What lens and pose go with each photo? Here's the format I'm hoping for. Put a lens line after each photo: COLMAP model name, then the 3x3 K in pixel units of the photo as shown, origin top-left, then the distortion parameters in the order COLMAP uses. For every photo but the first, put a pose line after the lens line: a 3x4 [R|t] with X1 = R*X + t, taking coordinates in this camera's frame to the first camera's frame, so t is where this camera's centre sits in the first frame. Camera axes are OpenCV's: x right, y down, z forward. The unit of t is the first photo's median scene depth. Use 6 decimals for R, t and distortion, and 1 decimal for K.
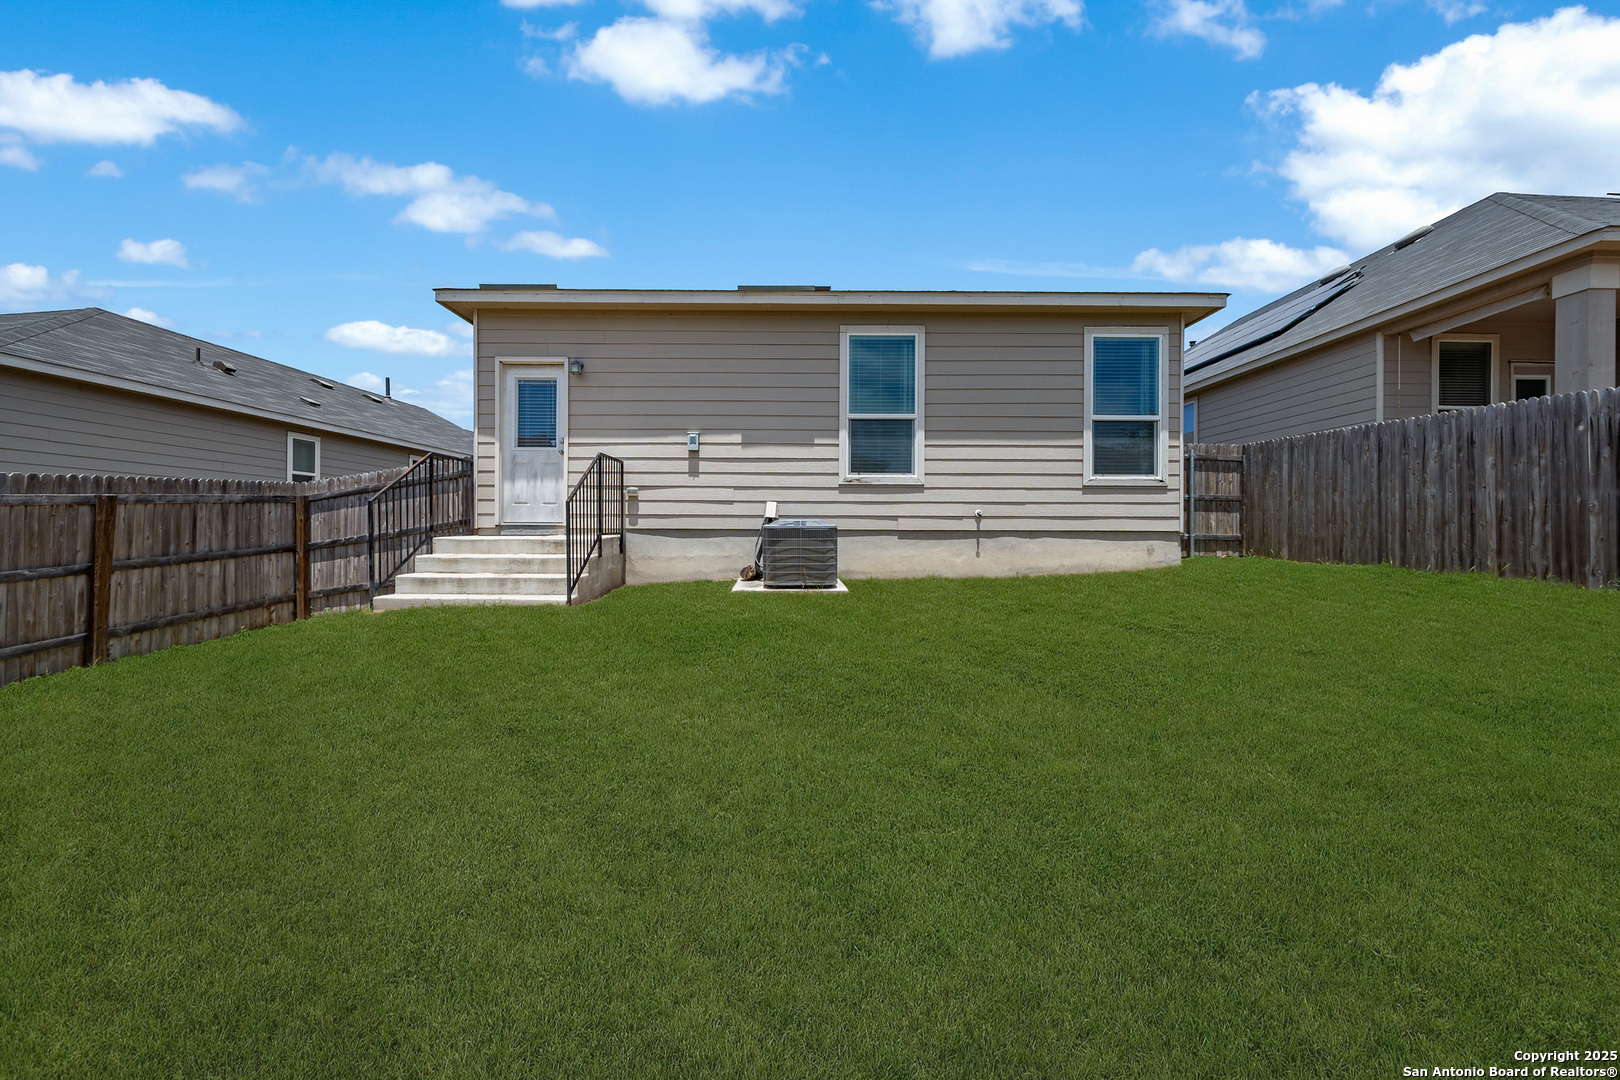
lens RADIAL K [[587.8, 0, 810.1], [0, 587.8, 525.8], [0, 0, 1]] dist [-0.006597, 0.000009]
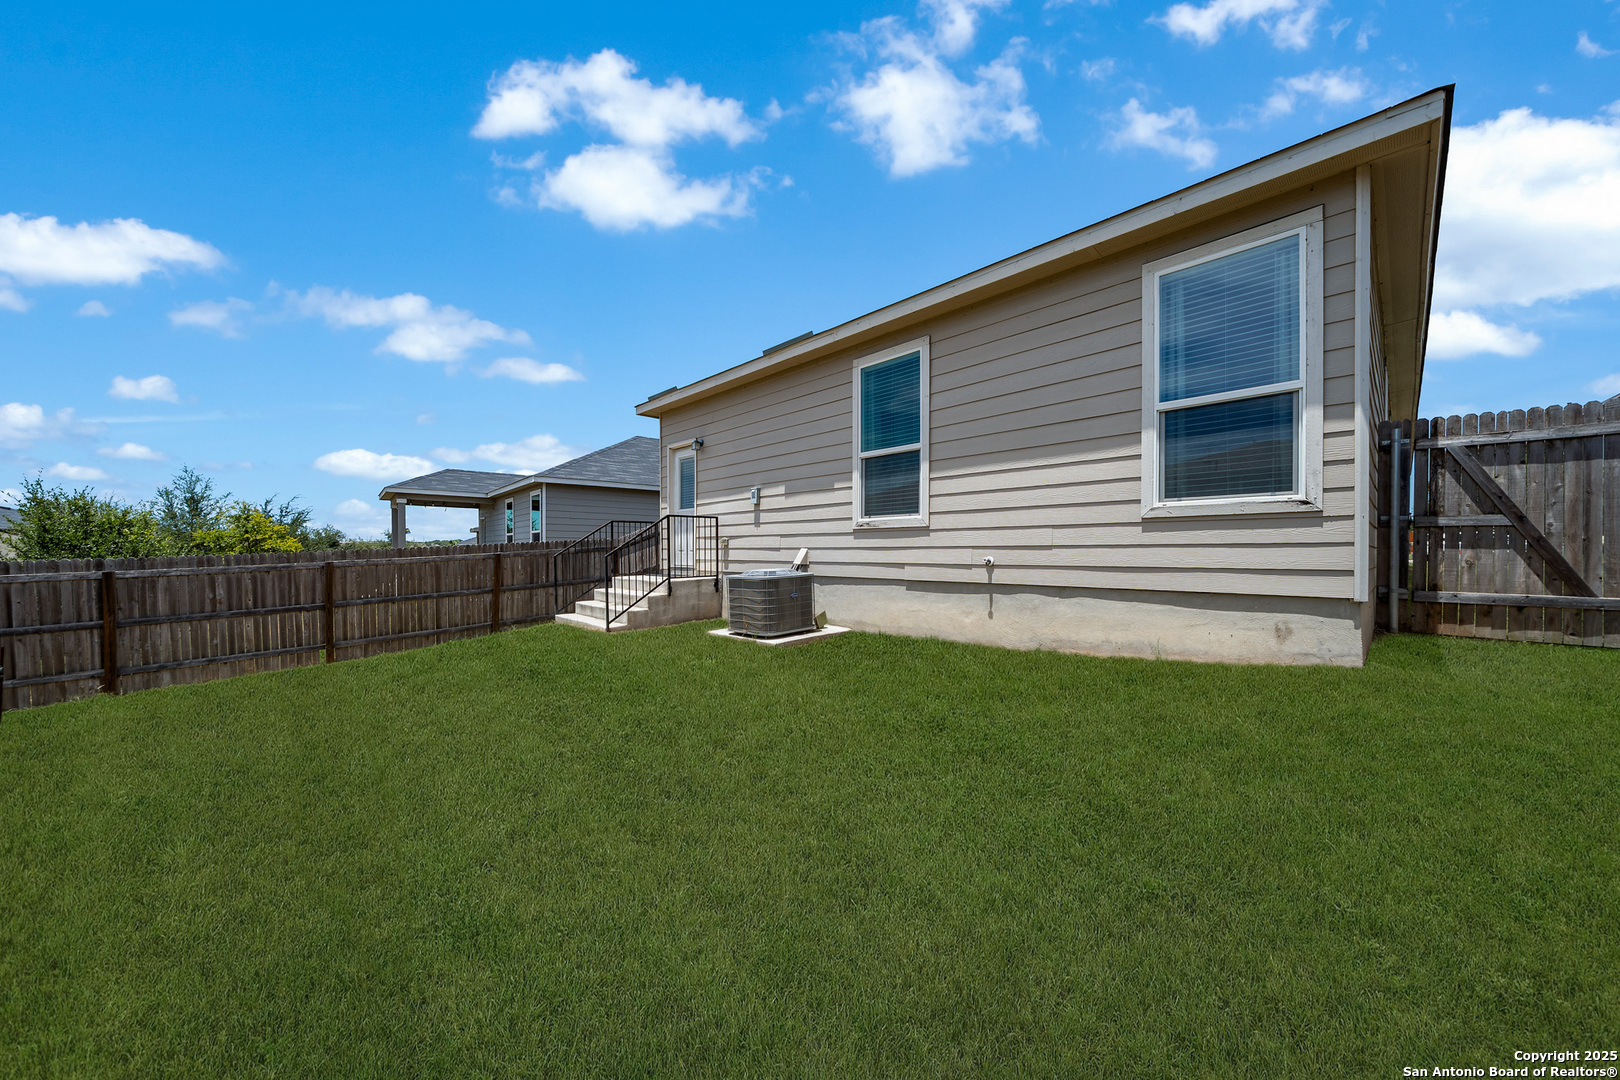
lens RADIAL K [[565.2, 0, 803.4], [0, 565.2, 541.2], [0, 0, 1]] dist [-0.005721, -0.000012]
pose [[0.685378, -0.018645, -0.727949, 0.655288], [0.012533, 0.999826, -0.013808, -0.039774], [0.728080, 0.000340, 0.685492, 0.320055]]
